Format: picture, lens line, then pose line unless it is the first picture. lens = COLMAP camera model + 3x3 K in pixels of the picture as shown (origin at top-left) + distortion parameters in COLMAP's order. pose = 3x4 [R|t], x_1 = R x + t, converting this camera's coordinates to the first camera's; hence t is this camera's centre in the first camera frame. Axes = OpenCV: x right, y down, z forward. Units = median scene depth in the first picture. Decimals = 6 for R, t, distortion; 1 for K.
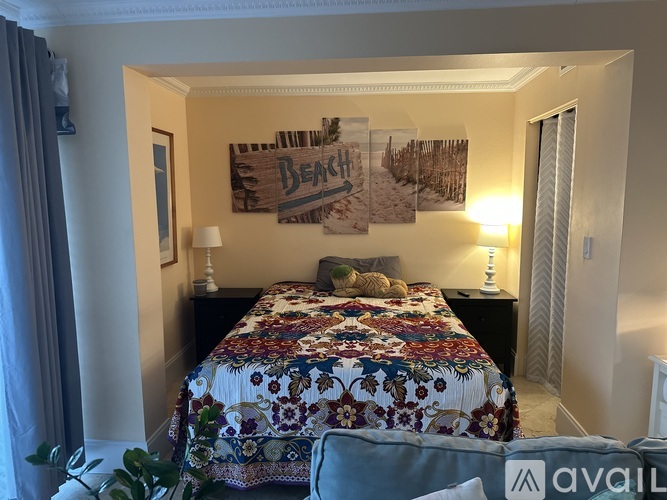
lens RADIAL K [[460.3, 0, 330.6], [0, 460.3, 245.4], [0, 0, 1]] dist [0.035627, -0.008697]
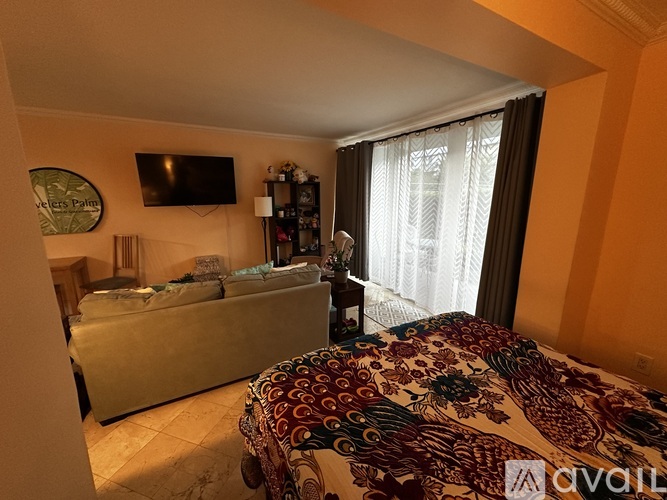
lens RADIAL K [[266.3, 0, 334.9], [0, 266.3, 247.0], [0, 0, 1]] dist [-0.001666, -0.000191]
pose [[-0.841819, 0.111737, -0.528068, 0.506215], [-0.050792, 0.957598, 0.283594, -0.159921], [0.537365, 0.265556, -0.800449, 1.472766]]
